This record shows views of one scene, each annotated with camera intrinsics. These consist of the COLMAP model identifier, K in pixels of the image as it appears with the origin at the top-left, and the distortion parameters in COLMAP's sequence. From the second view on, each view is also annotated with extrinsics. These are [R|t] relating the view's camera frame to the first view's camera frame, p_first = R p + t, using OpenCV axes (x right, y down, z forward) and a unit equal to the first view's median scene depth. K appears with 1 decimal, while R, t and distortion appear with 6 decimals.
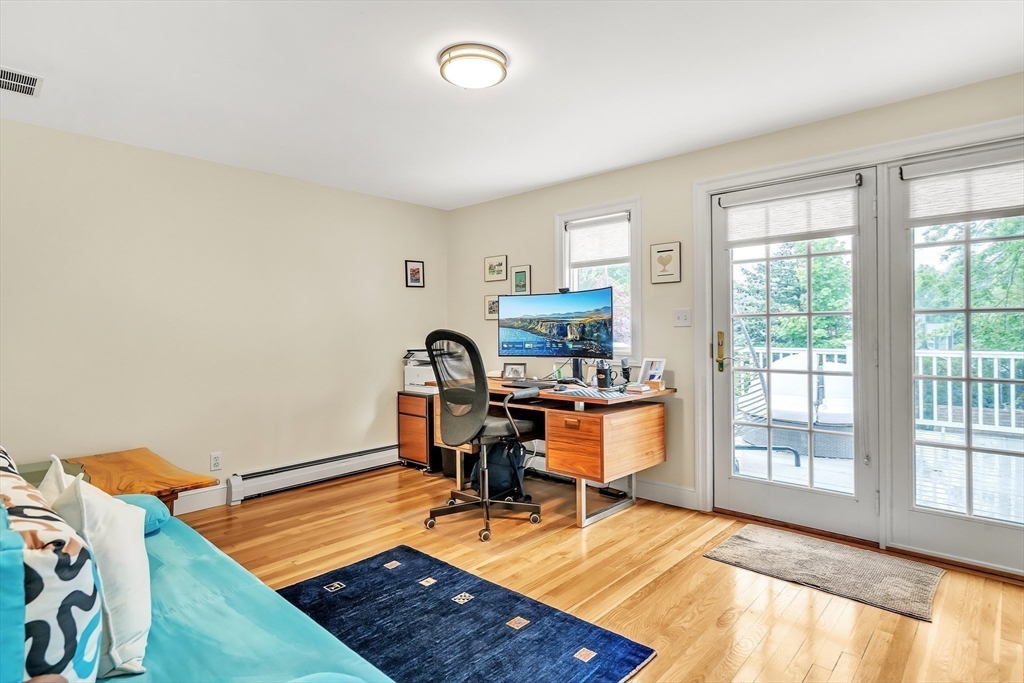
lens RADIAL K [[533.3, 0, 511.0], [0, 533.3, 329.6], [0, 0, 1]] dist [-0.000500, -0.000032]
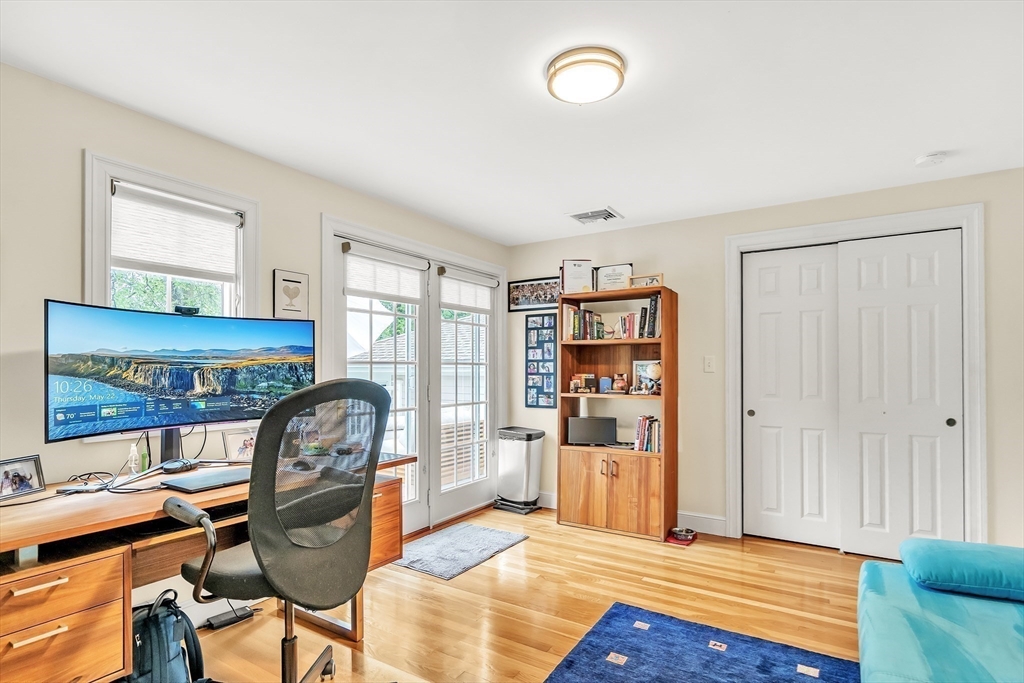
lens RADIAL K [[520.3, 0, 511.8], [0, 520.3, 365.6], [0, 0, 1]] dist [0.000616, 0.000198]
pose [[-0.176251, 0.013465, 0.984253, -0.521791], [0.004158, 0.999908, -0.012935, -0.004755], [-0.984337, 0.001812, -0.176291, 0.750745]]
